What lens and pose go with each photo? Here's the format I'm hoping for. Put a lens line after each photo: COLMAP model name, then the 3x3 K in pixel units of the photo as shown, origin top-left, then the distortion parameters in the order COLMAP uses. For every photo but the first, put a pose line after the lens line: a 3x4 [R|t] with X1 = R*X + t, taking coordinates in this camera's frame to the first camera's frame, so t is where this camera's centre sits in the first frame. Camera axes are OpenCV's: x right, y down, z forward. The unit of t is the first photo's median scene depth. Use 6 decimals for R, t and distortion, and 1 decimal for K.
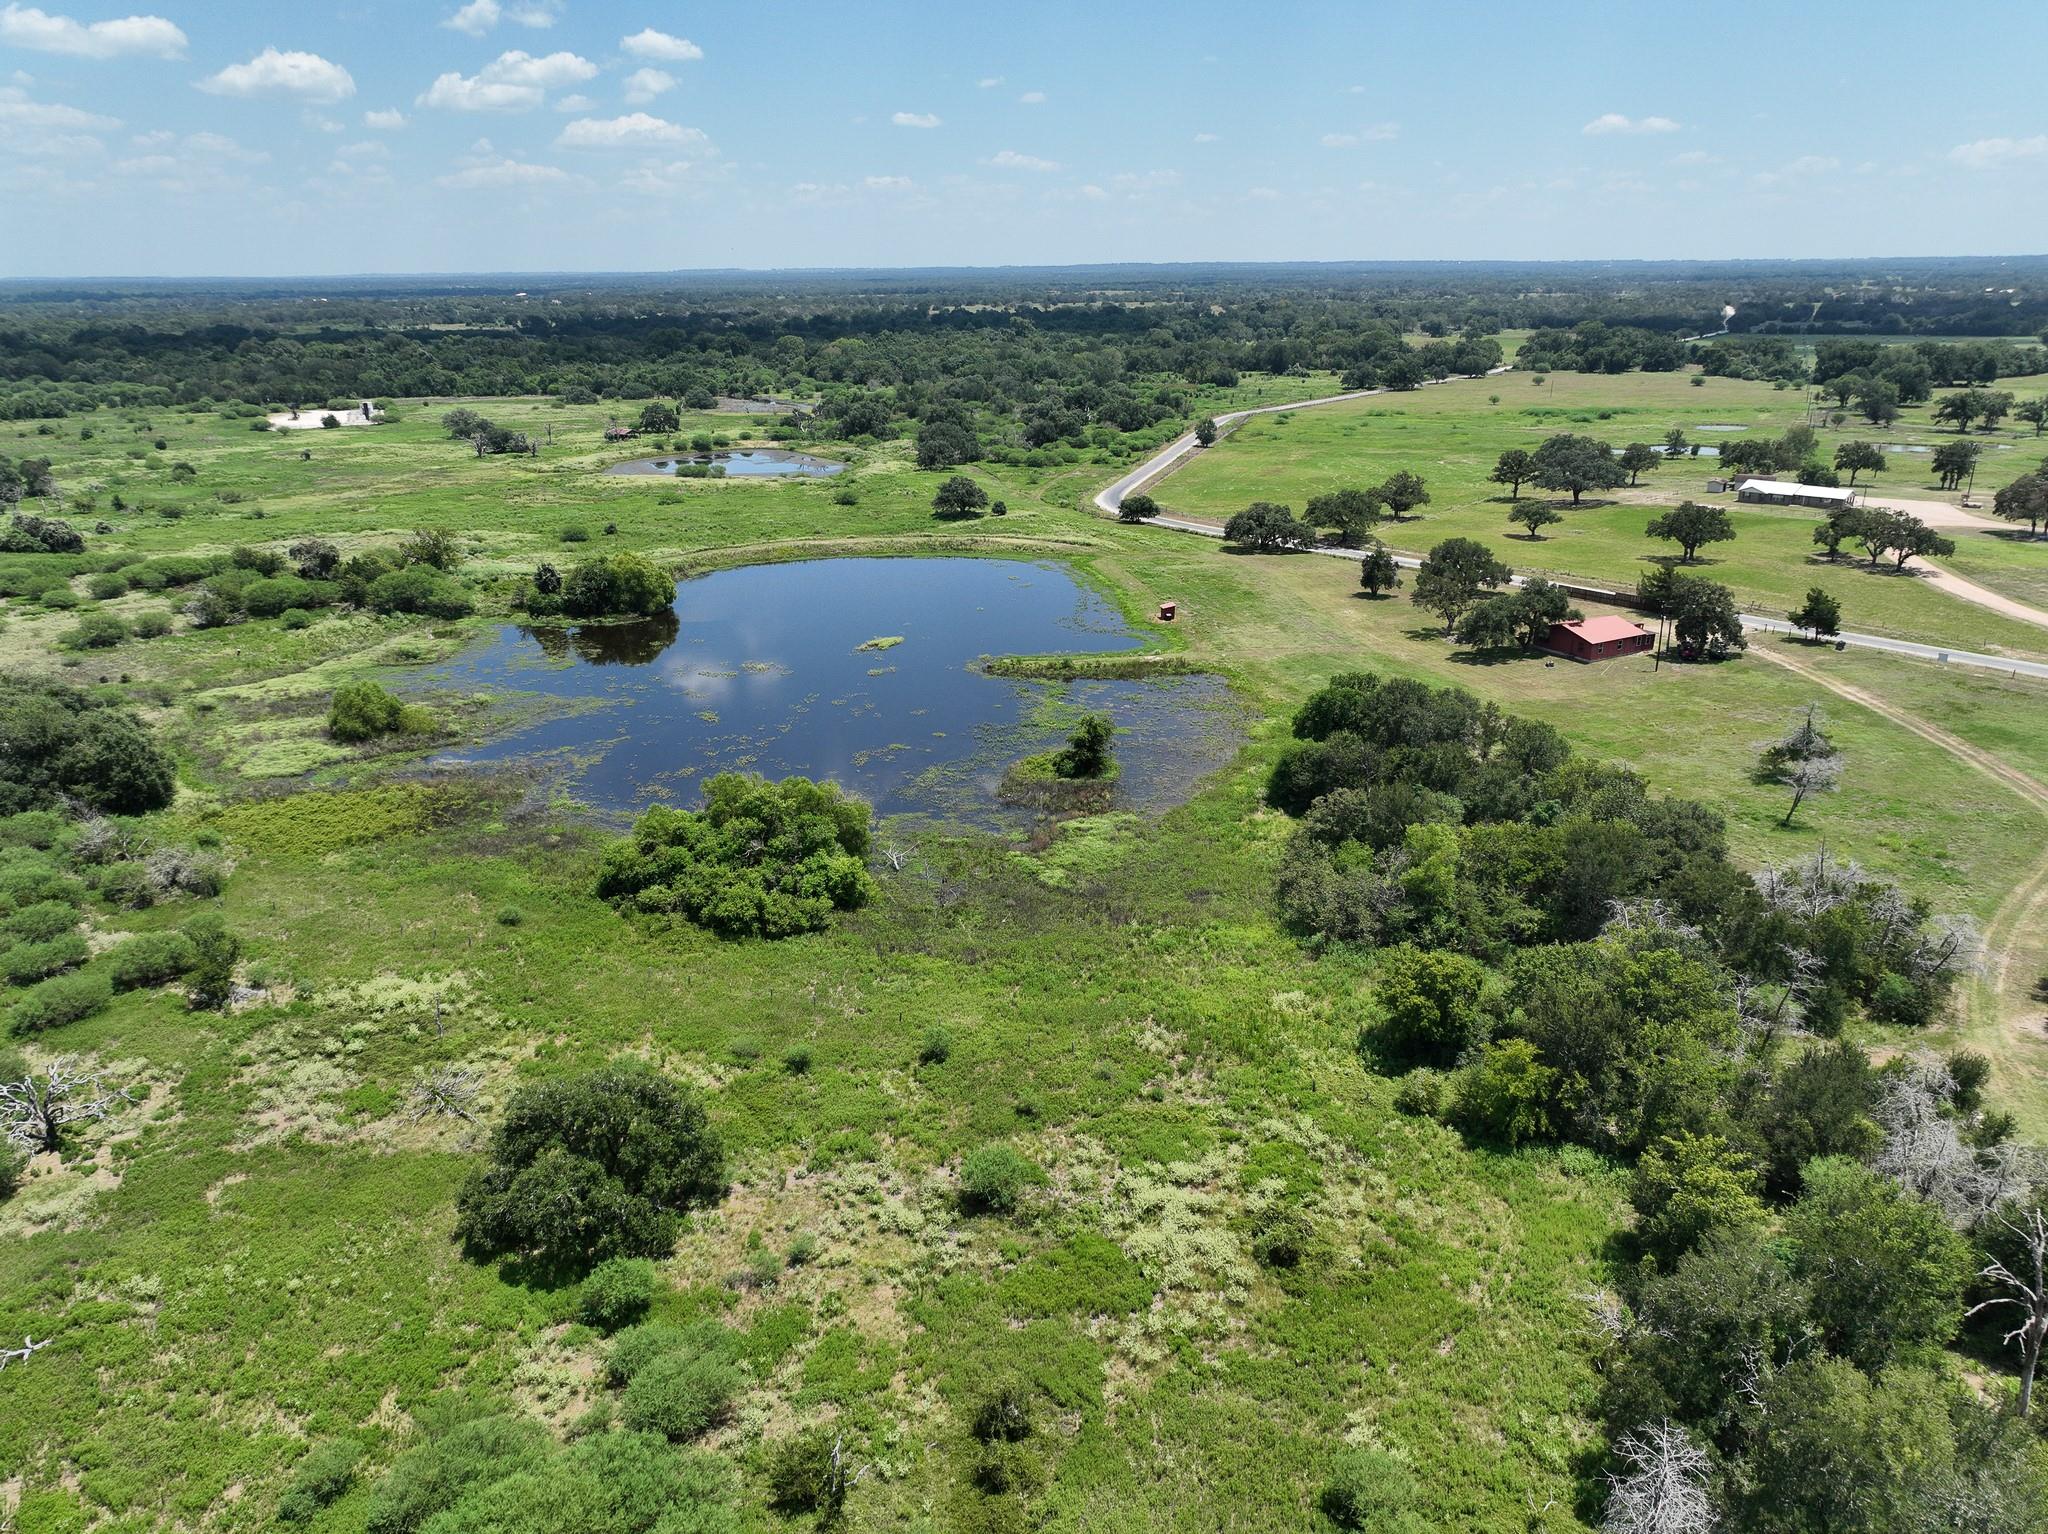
lens RADIAL K [[1436.4, 0, 1024.0], [0, 1436.4, 767.0], [0, 0, 1]] dist [-0.014361, 0.037519]
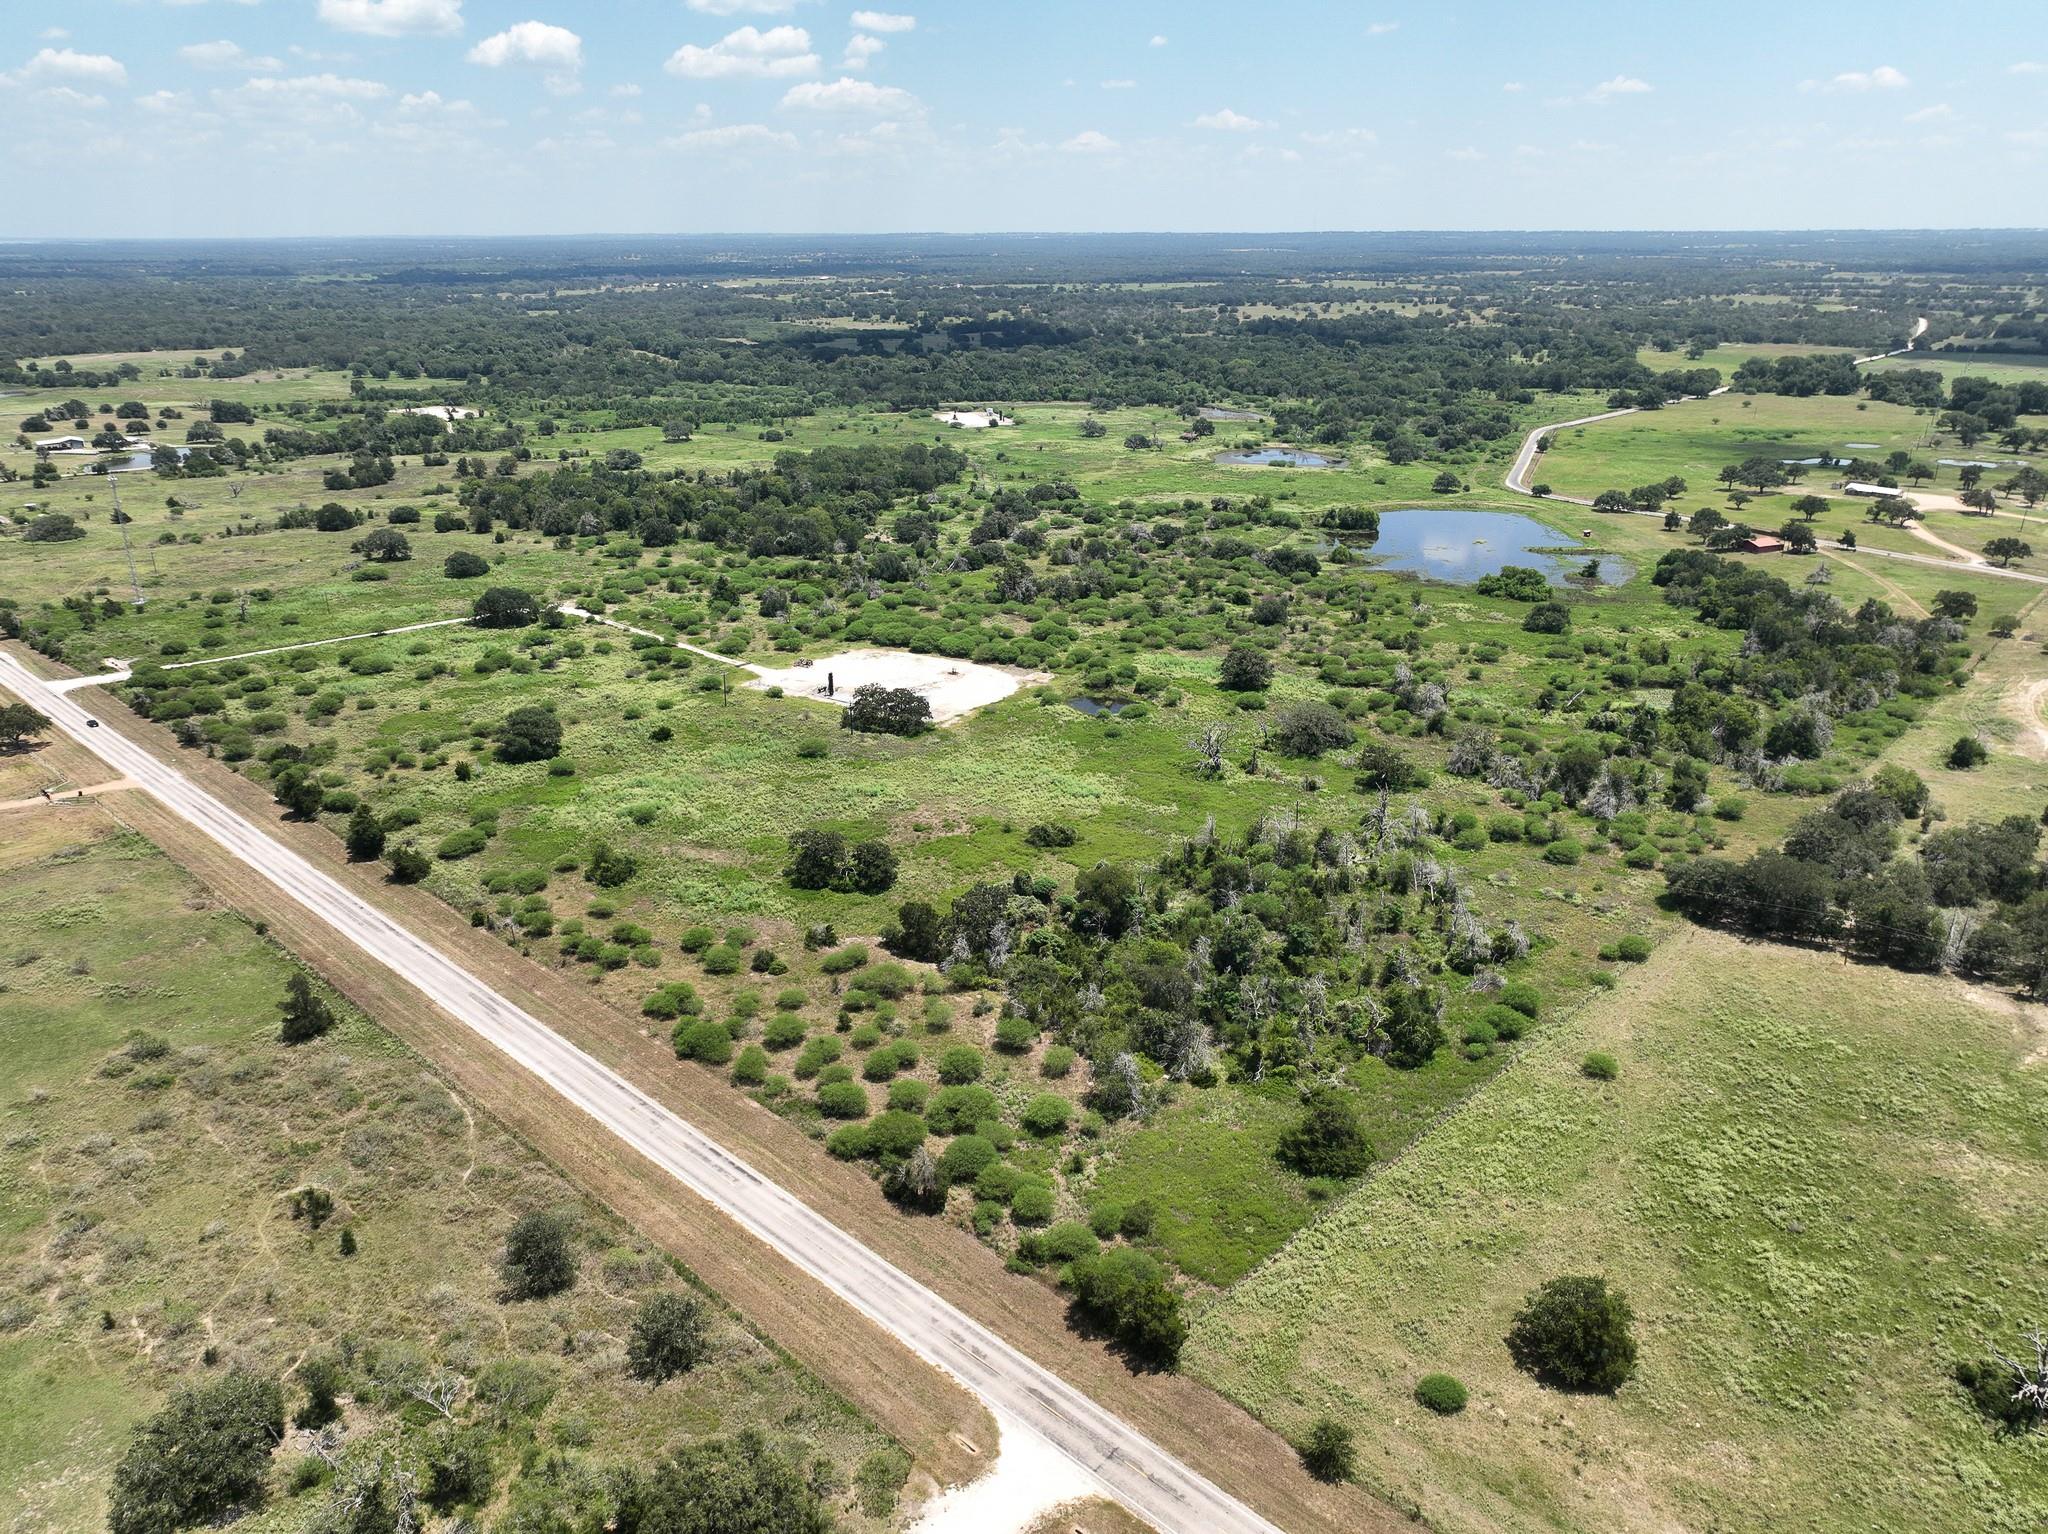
lens RADIAL K [[1436.4, 0, 1024.0], [0, 1436.4, 767.0], [0, 0, 1]] dist [-0.014361, 0.037519]
pose [[0.992901, 0.047195, -0.109183, -0.414898], [-0.044241, 0.998590, 0.029322, 0.191915], [0.110413, -0.024283, 0.993589, -1.153331]]
